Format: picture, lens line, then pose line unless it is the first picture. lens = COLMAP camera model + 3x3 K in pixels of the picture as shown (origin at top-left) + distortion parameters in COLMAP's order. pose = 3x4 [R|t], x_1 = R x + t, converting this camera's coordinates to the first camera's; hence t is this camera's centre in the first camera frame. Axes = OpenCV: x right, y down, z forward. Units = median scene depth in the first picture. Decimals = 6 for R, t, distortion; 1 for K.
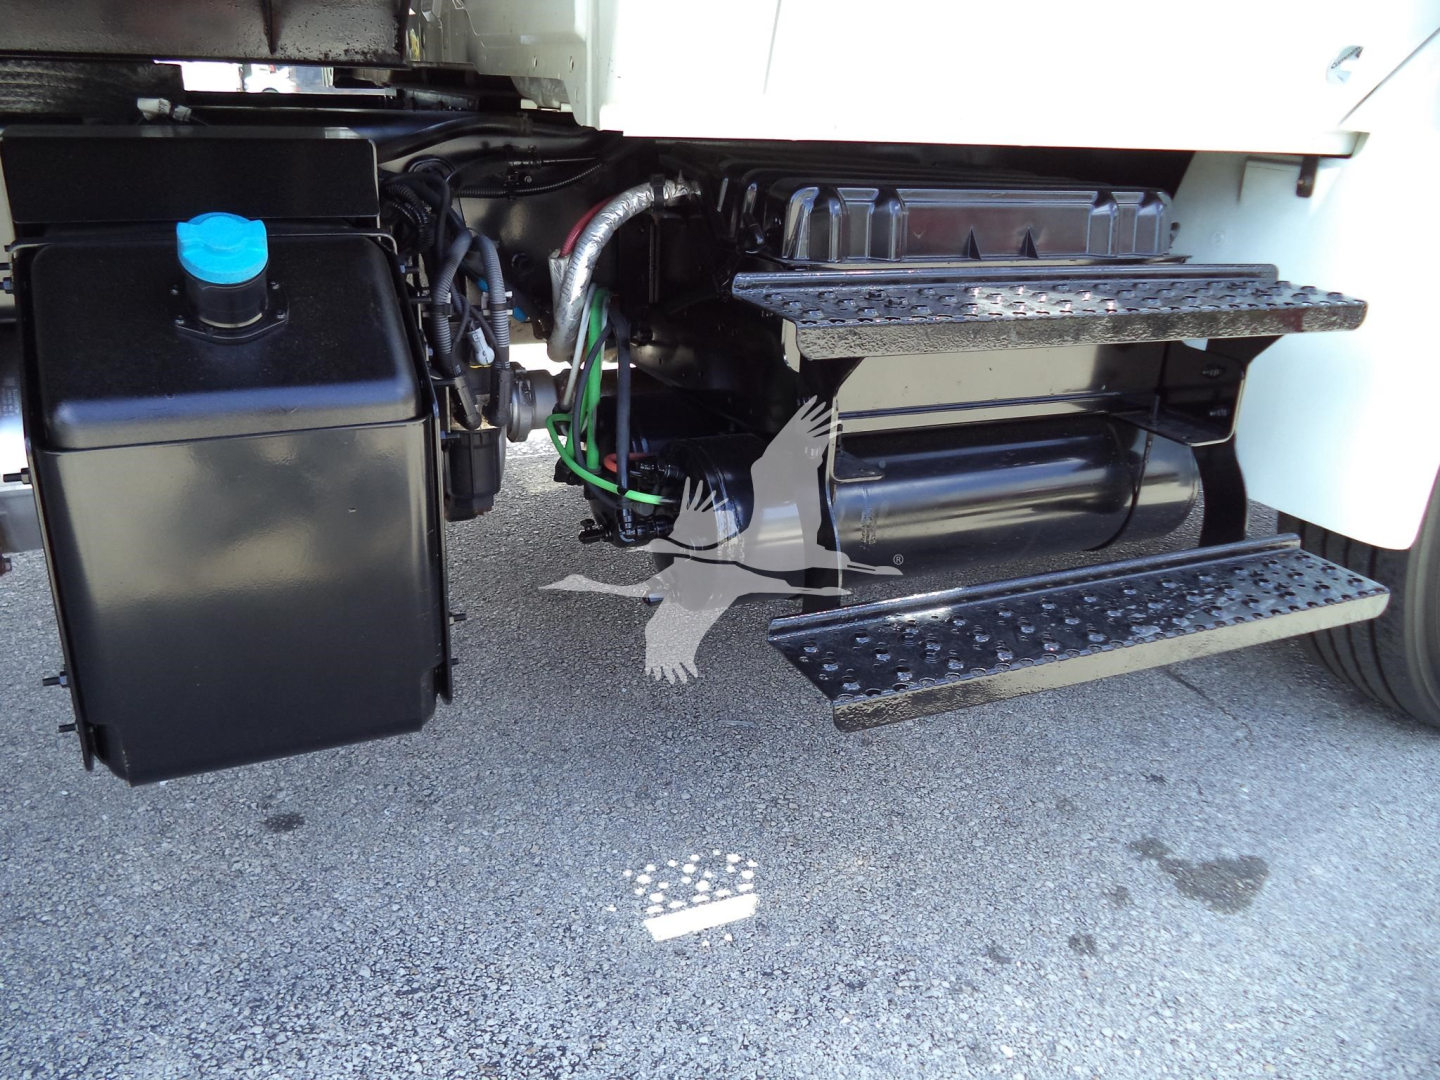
lens RADIAL K [[1172.5, 0, 737.0], [0, 1172.5, 538.0], [0, 0, 1]] dist [-0.035688, 0.005399]
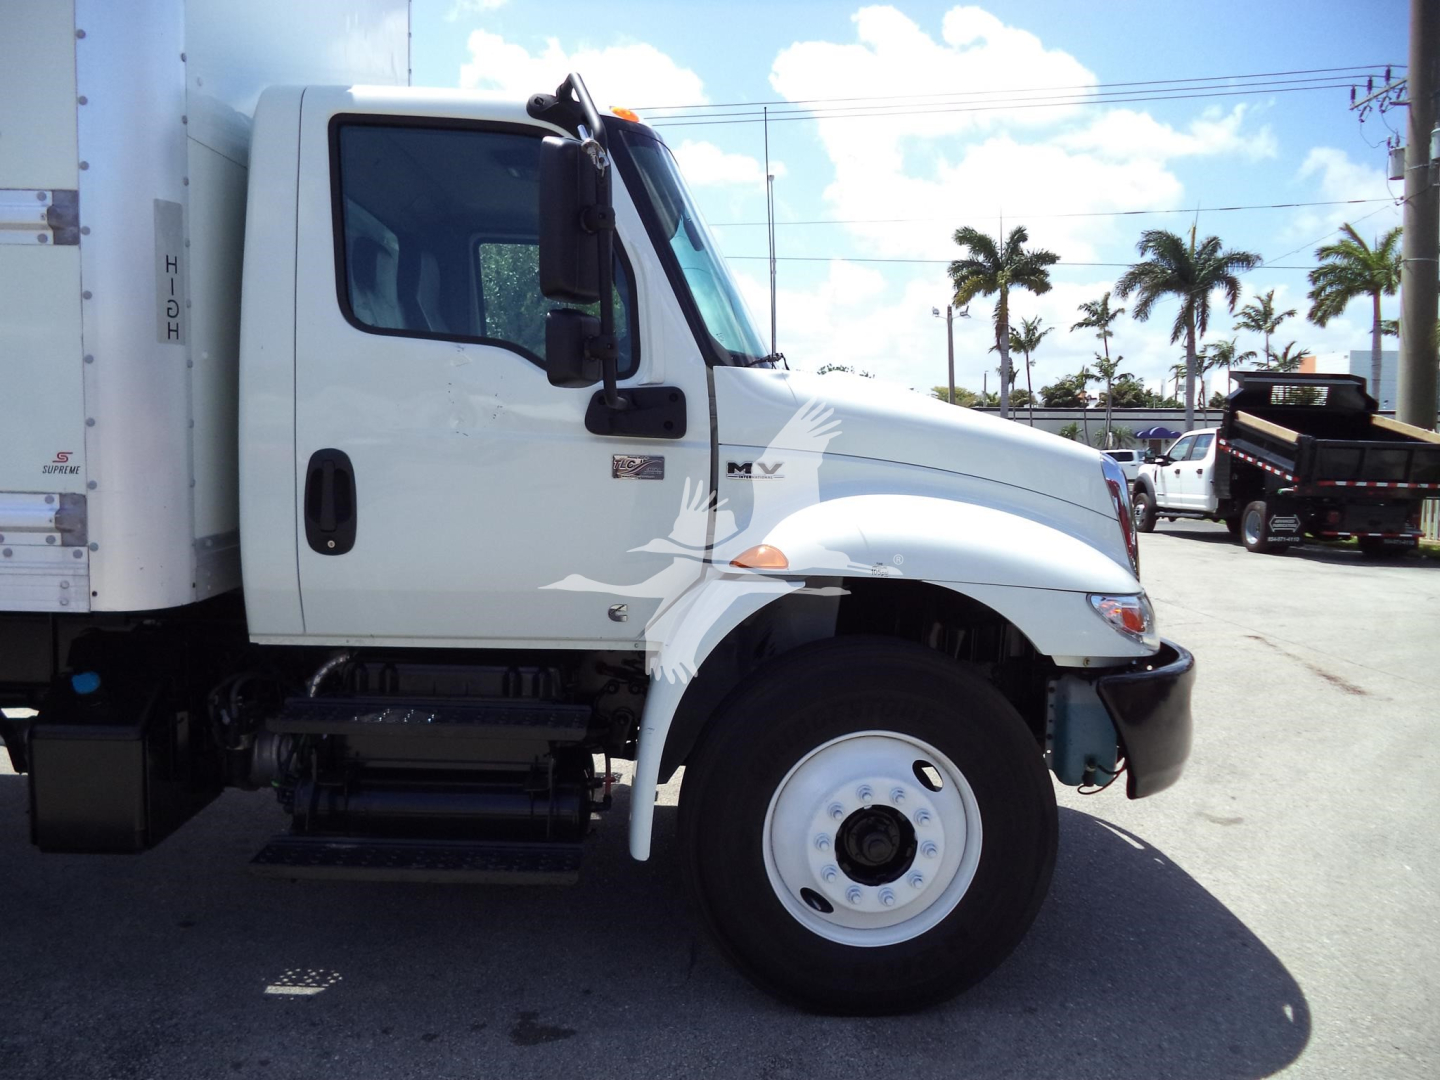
lens RADIAL K [[1206.7, 0, 734.7], [0, 1206.7, 531.9], [0, 0, 1]] dist [-0.013796, -0.011711]
pose [[0.907364, 0.012644, -0.420156, 1.595932], [-0.135088, 0.955296, -0.262985, -0.005840], [0.398048, 0.295381, 0.868509, -0.817033]]
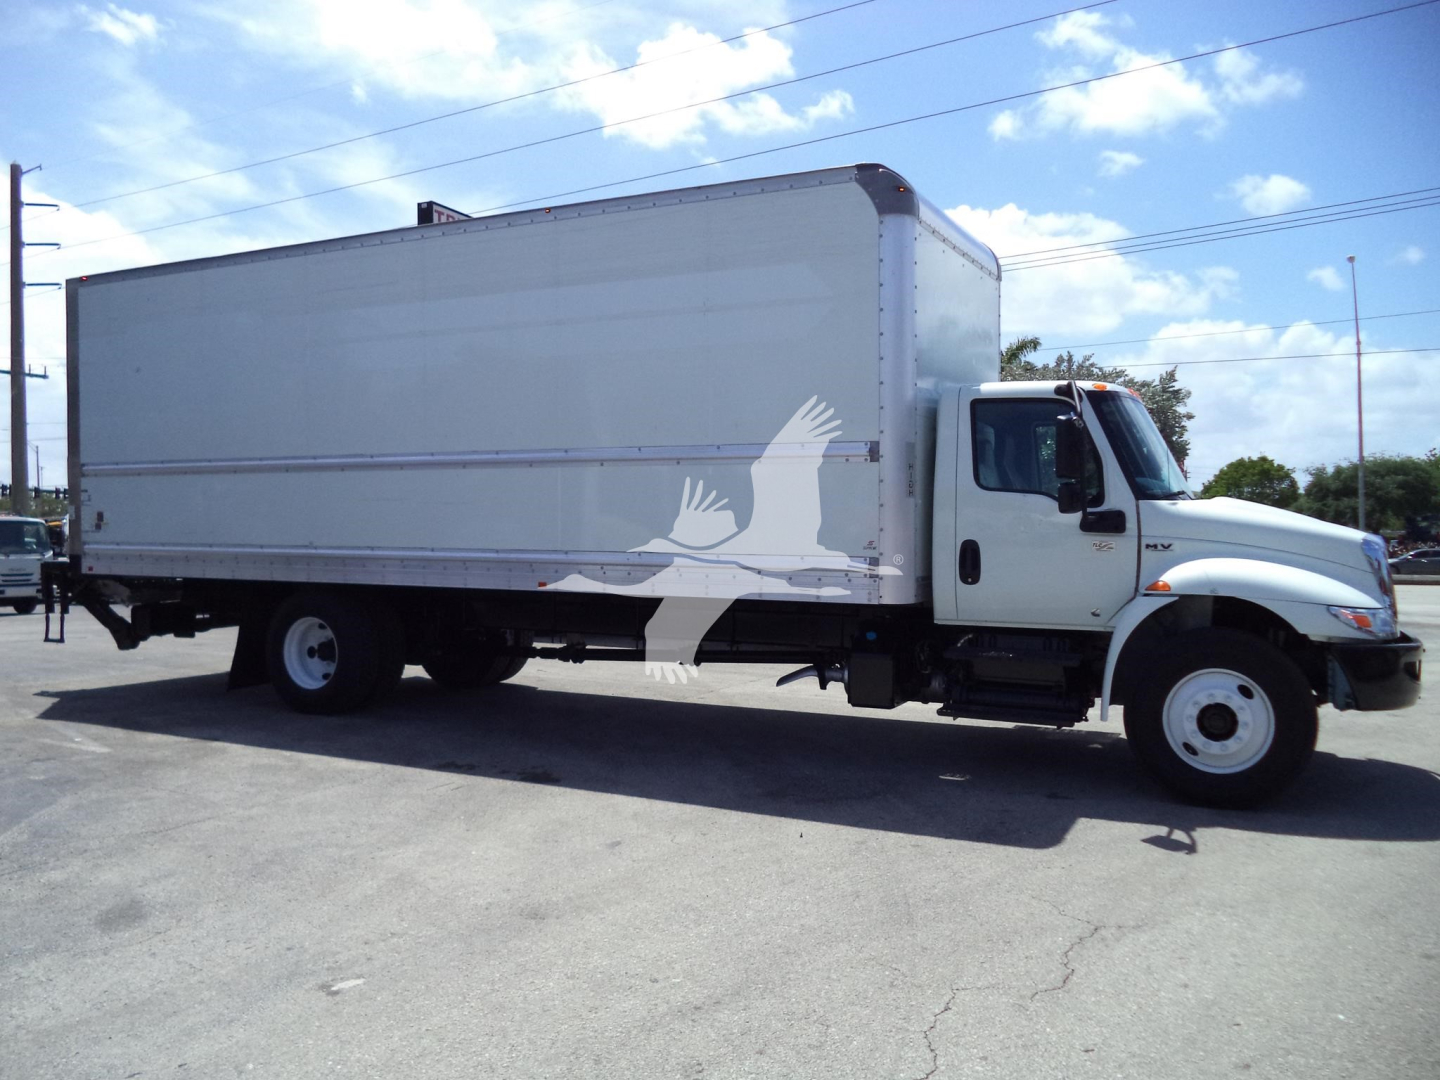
lens RADIAL K [[1172.5, 0, 737.0], [0, 1172.5, 538.0], [0, 0, 1]] dist [-0.035688, 0.005399]
pose [[0.617612, -0.034868, -0.785710, 3.232840], [-0.266434, 0.930670, -0.250733, 0.838288], [0.739979, 0.364196, 0.565502, -2.715443]]
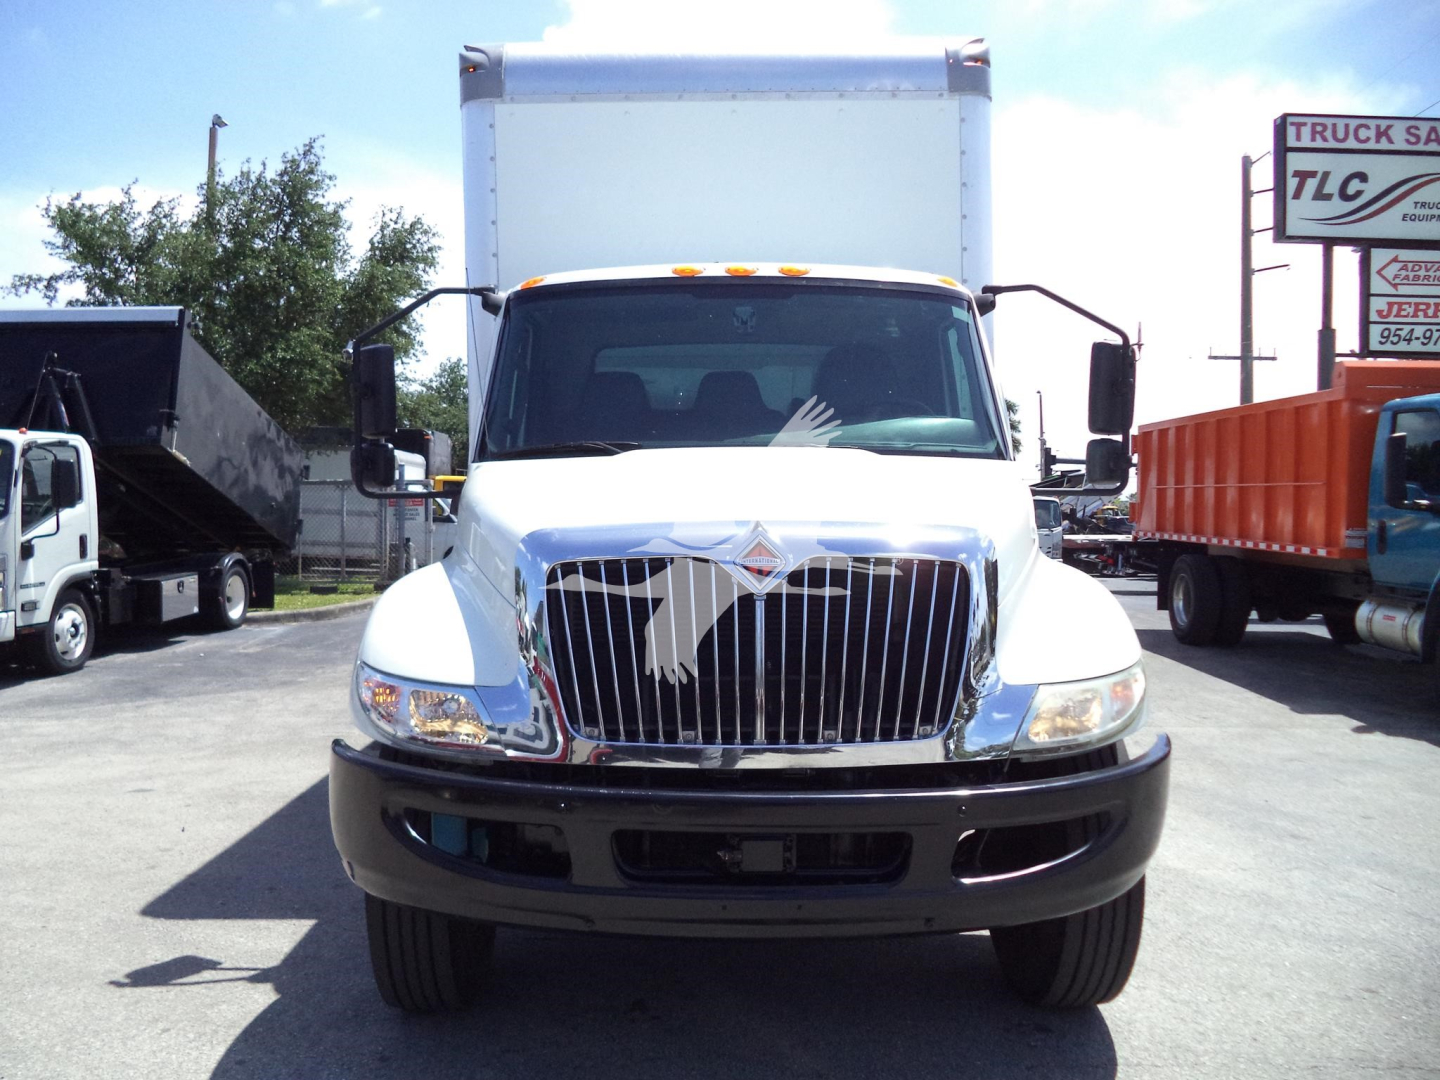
lens RADIAL K [[1183.1, 0, 733.6], [0, 1183.1, 533.8], [0, 0, 1]] dist [-0.001338, -0.039318]
pose [[-0.435540, -0.020871, -0.899927, 2.912329], [-0.349181, 0.925368, 0.147533, -1.297965], [0.829685, 0.378494, -0.410323, 2.612241]]
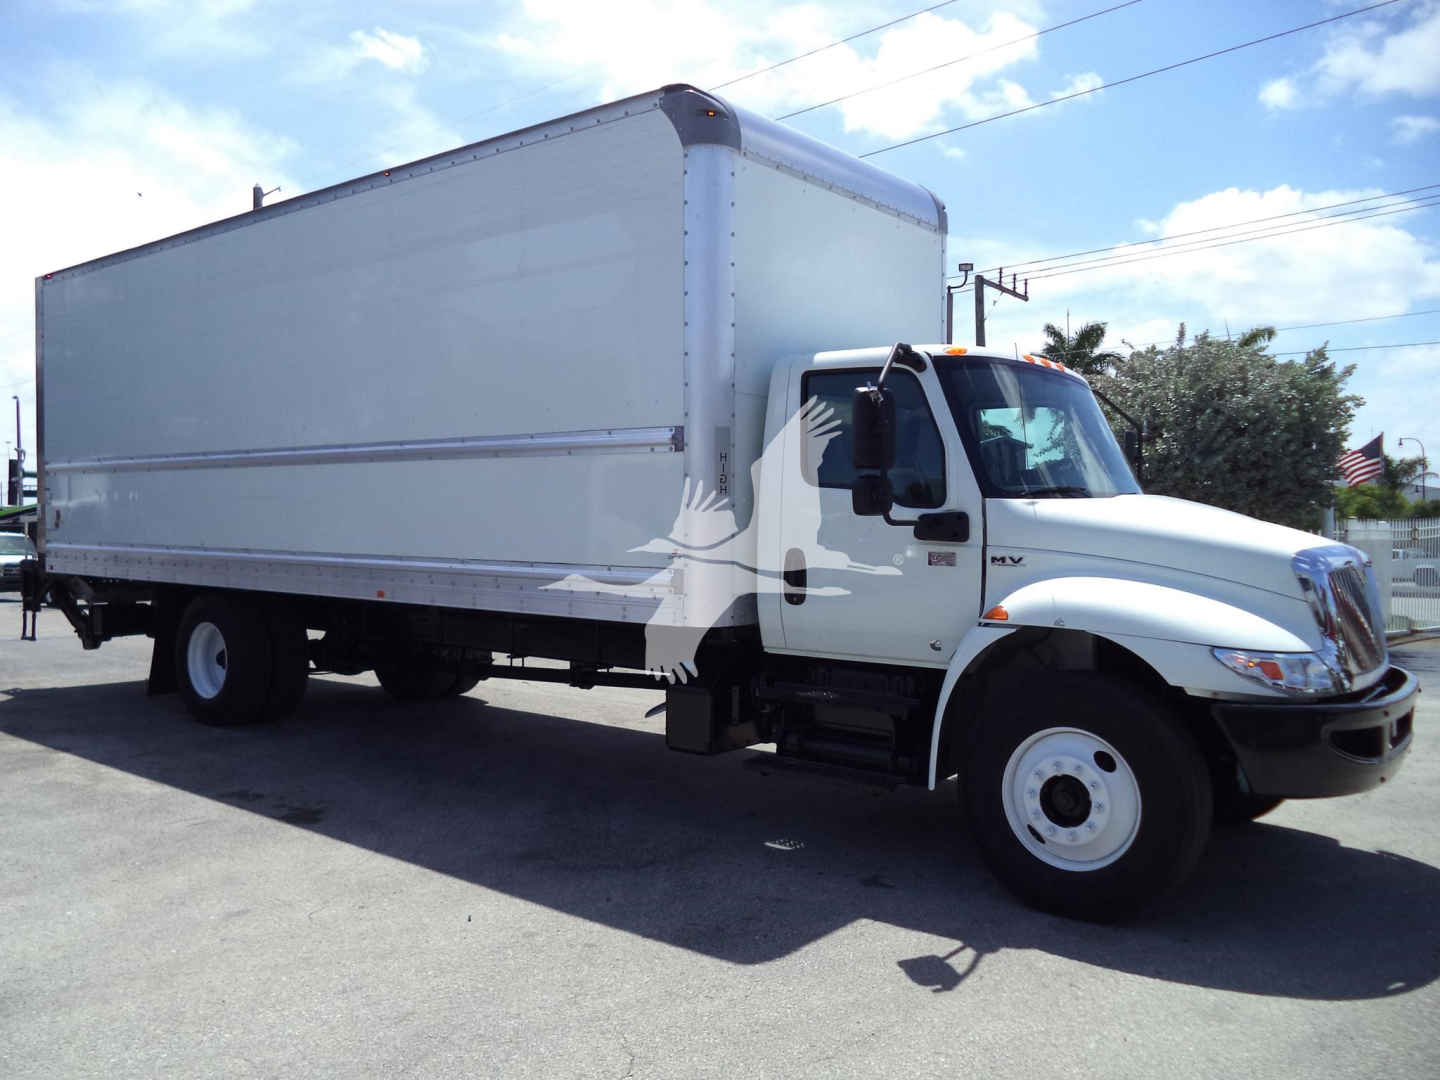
lens RADIAL K [[1172.5, 0, 737.0], [0, 1172.5, 538.0], [0, 0, 1]] dist [-0.035688, 0.005399]
pose [[0.434428, -0.030356, -0.900195, 3.400791], [-0.319669, 0.929173, -0.185603, 0.138310], [0.842071, 0.368396, 0.393955, -0.999479]]
